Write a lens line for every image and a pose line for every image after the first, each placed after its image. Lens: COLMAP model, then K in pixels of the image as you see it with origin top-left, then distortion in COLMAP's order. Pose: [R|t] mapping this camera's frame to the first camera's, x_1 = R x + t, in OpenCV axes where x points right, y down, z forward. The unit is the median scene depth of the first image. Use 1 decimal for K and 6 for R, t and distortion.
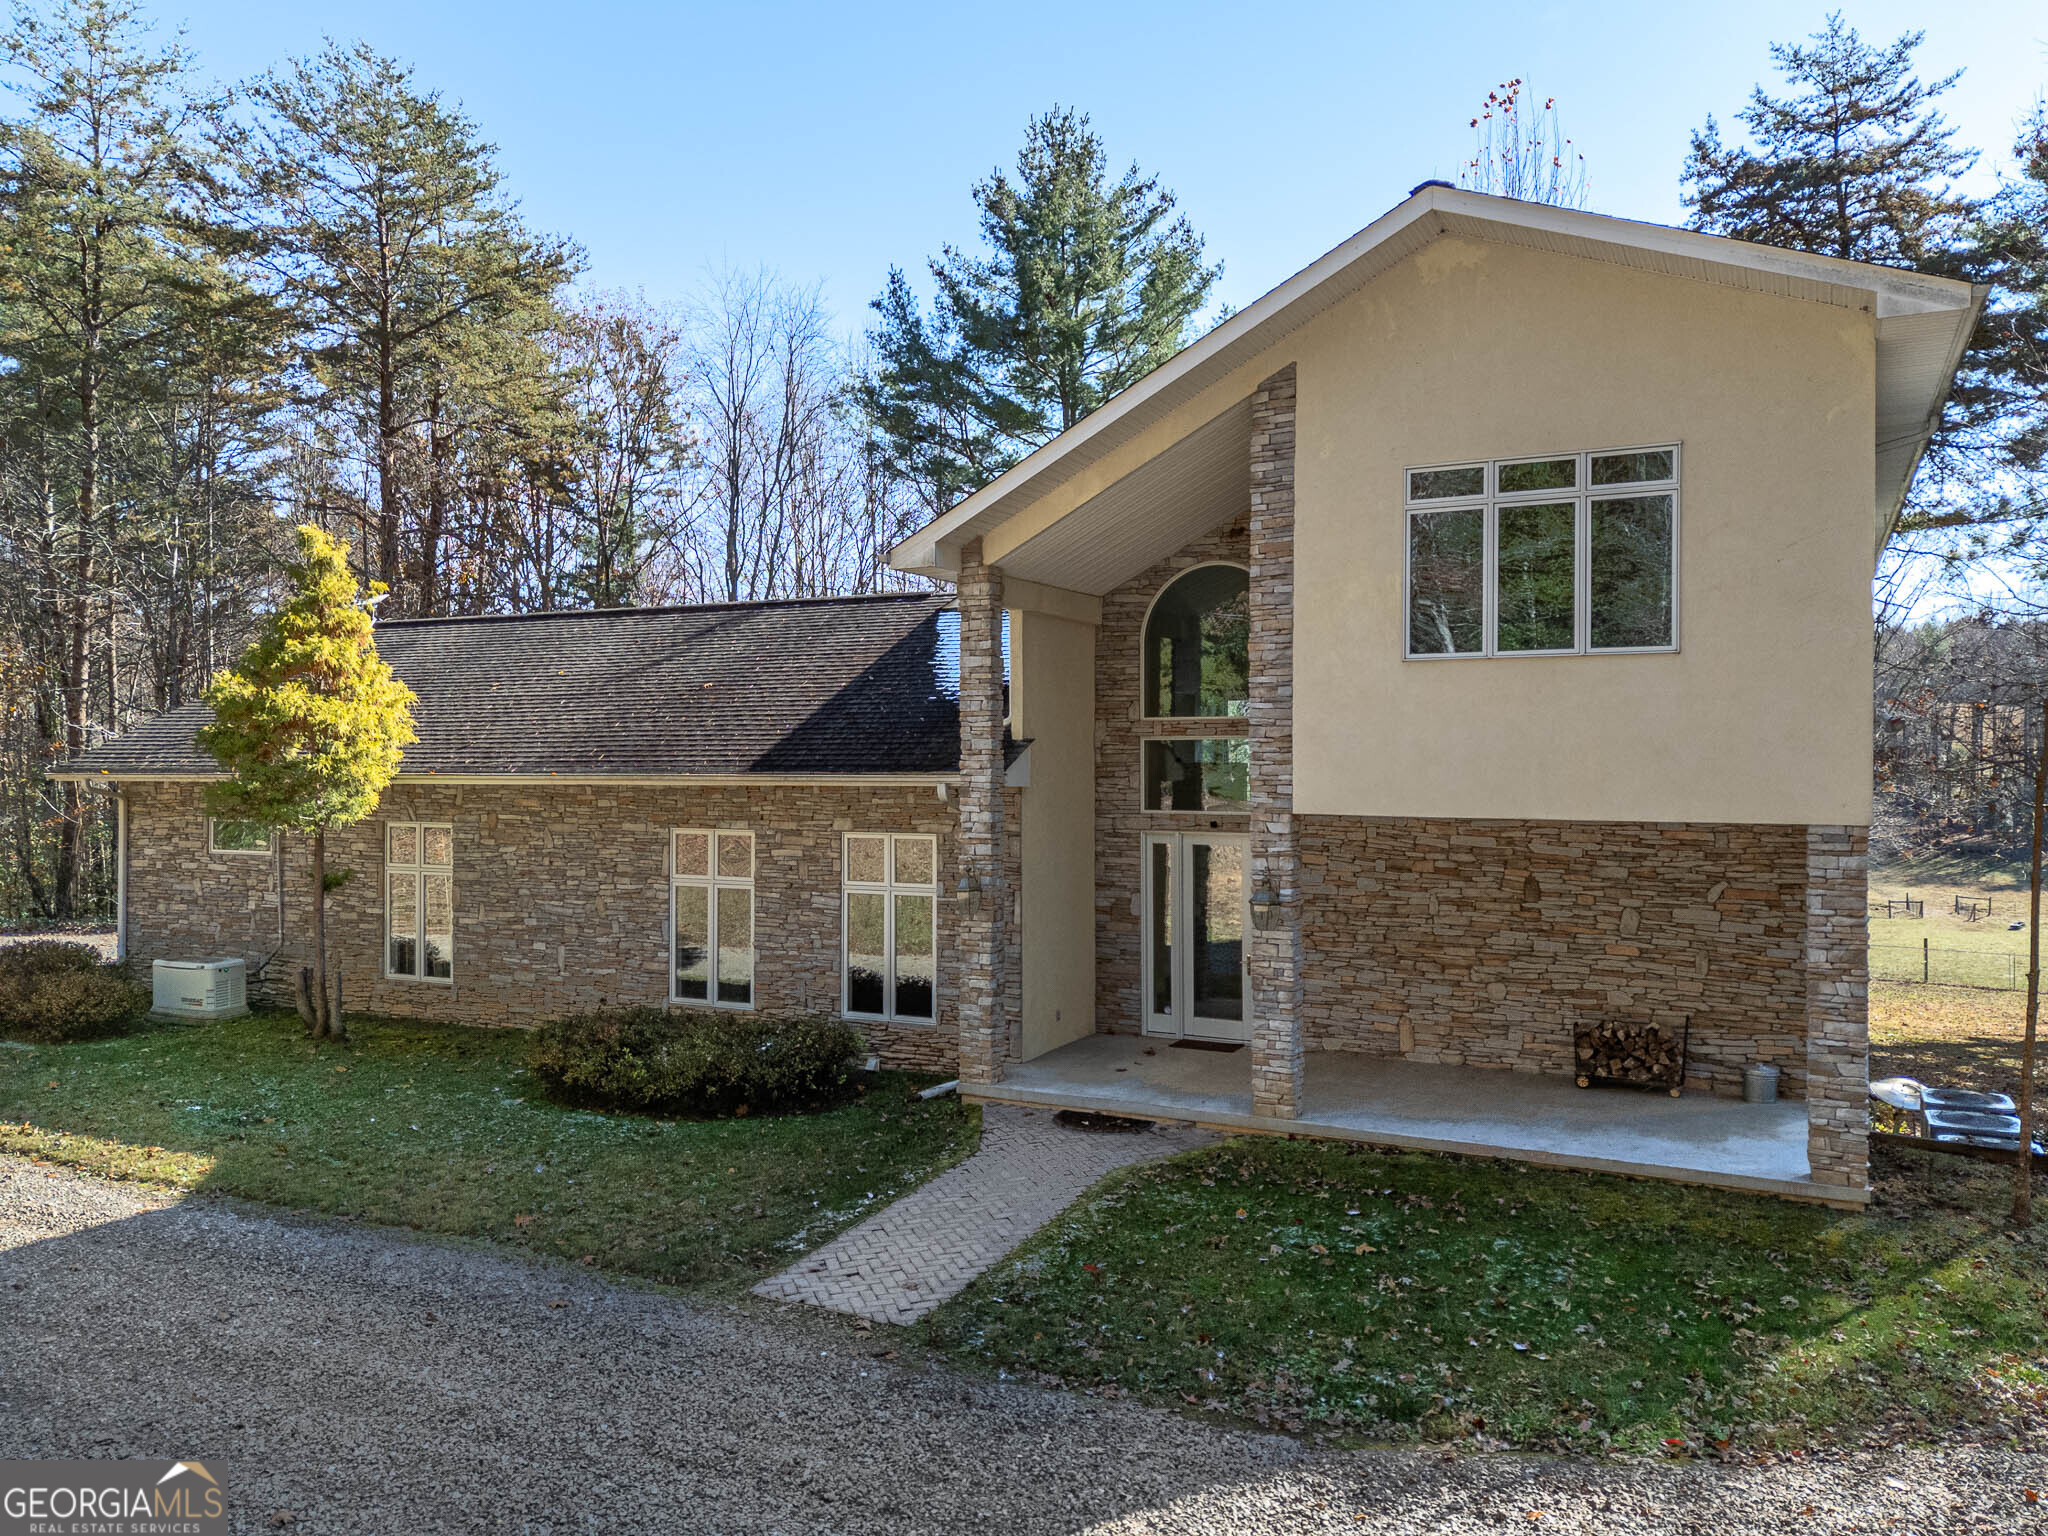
lens RADIAL K [[1471.4, 0, 1028.0], [0, 1471.4, 768.6], [0, 0, 1]] dist [0.075752, -0.054075]
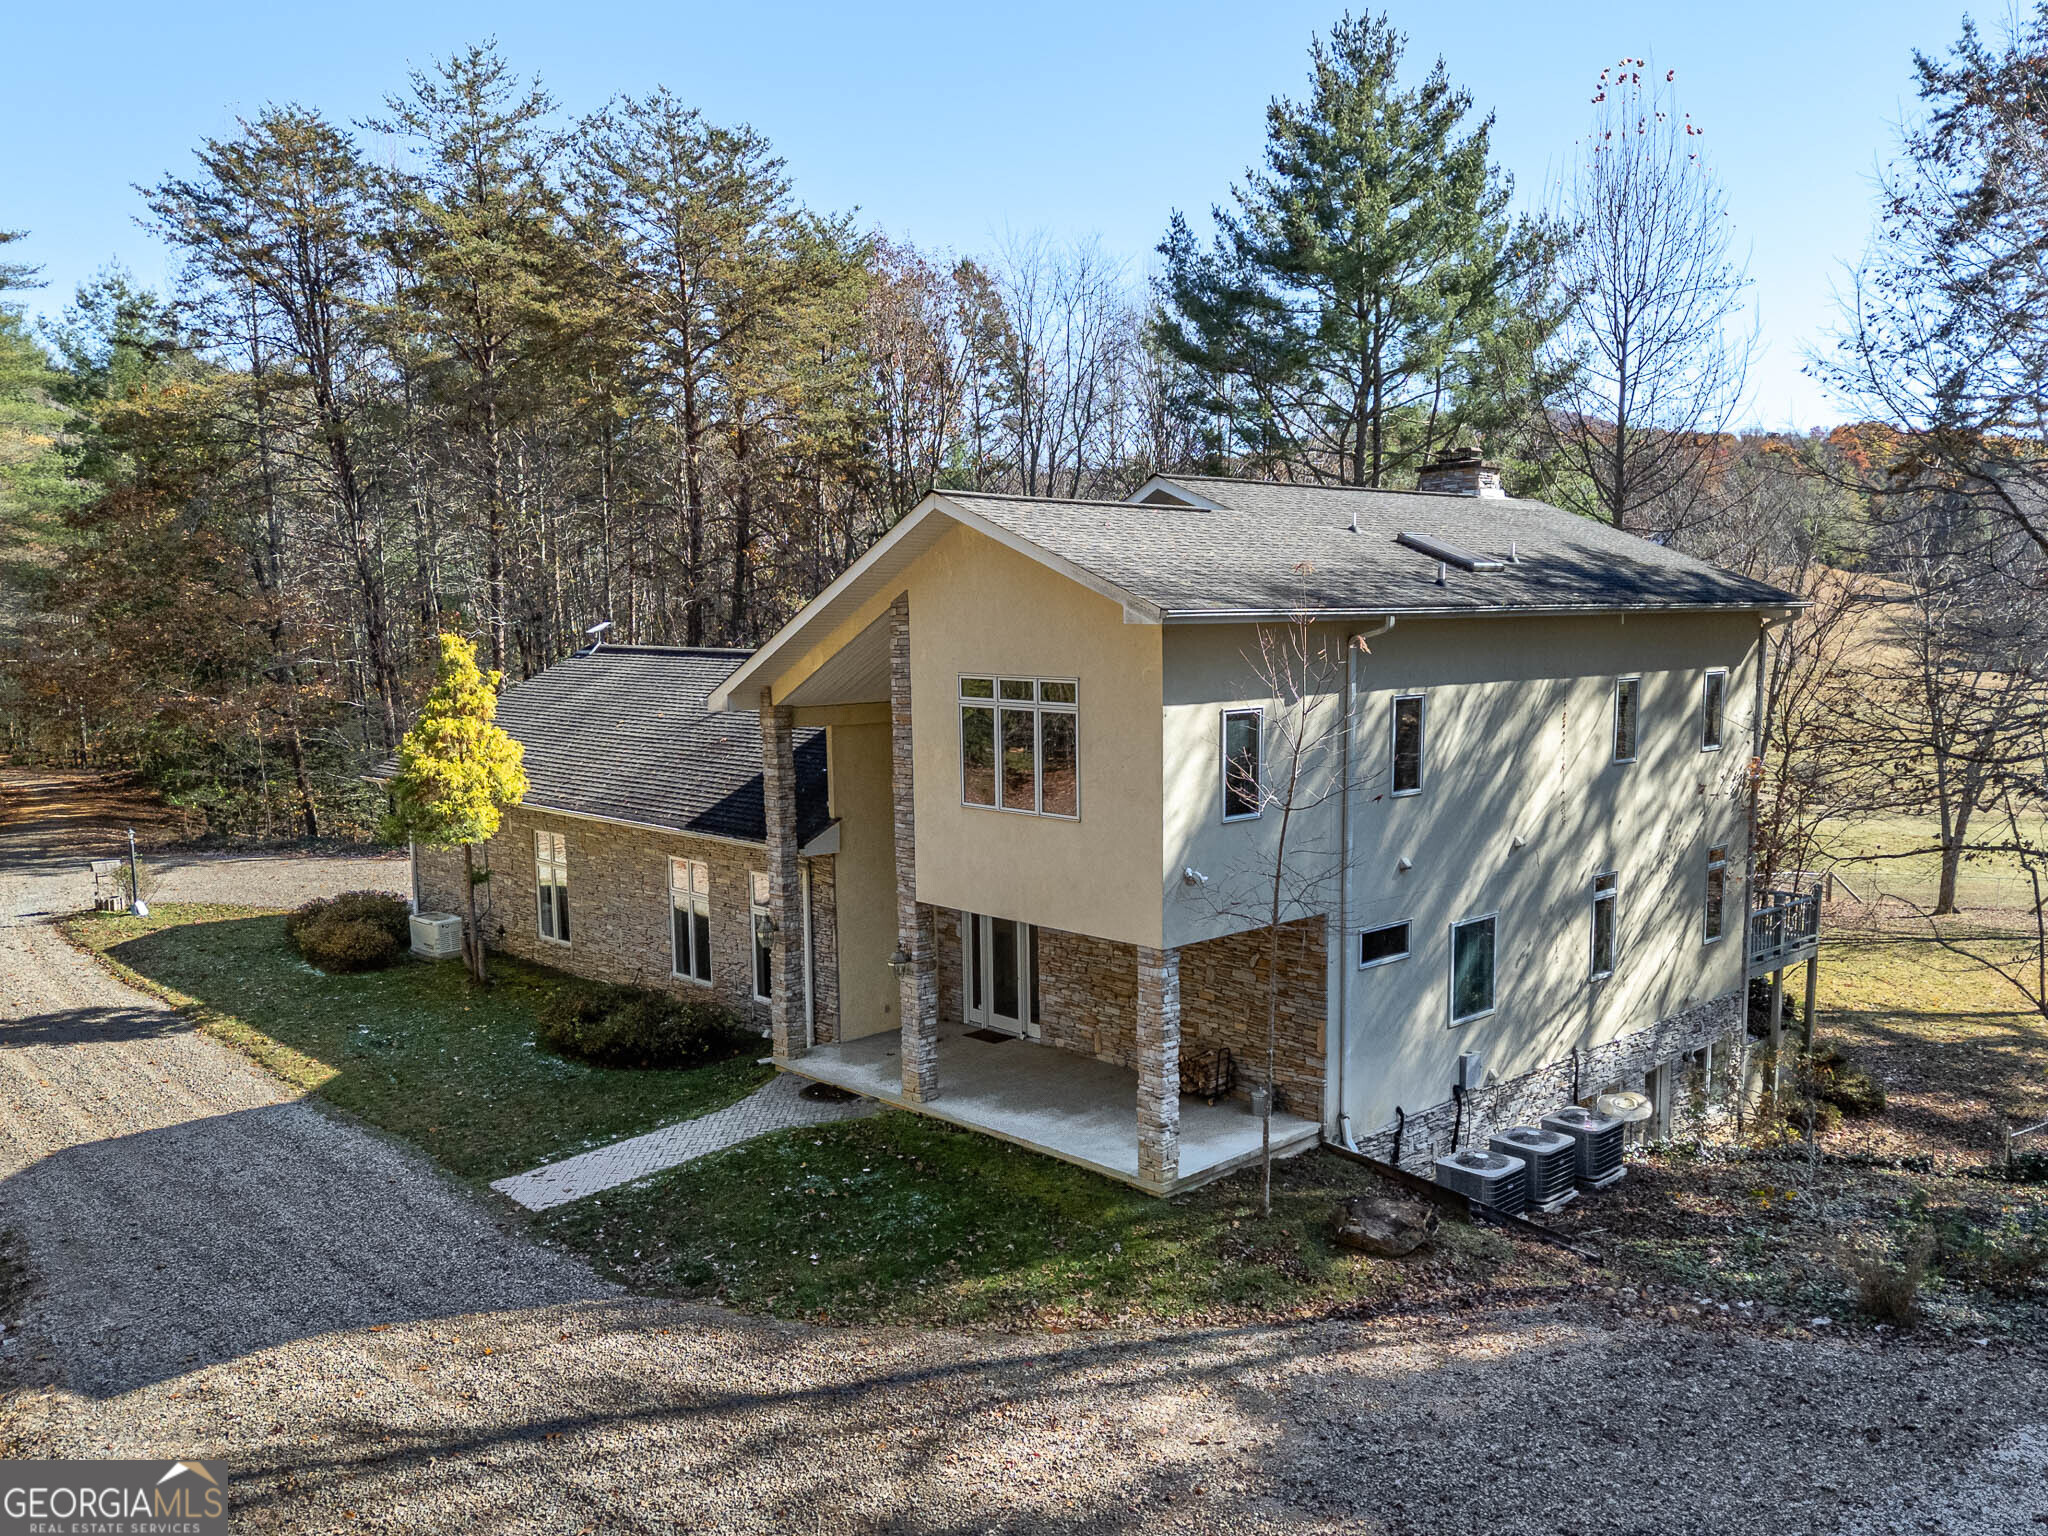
lens RADIAL K [[1471.4, 0, 1034.7], [0, 1471.4, 872.8], [0, 0, 1]] dist [0.075752, -0.054075]
pose [[0.958669, 0.038506, -0.281907, 0.675490], [0.002961, 0.989396, 0.145212, -0.200994], [0.284509, -0.140045, 0.948389, -0.332634]]
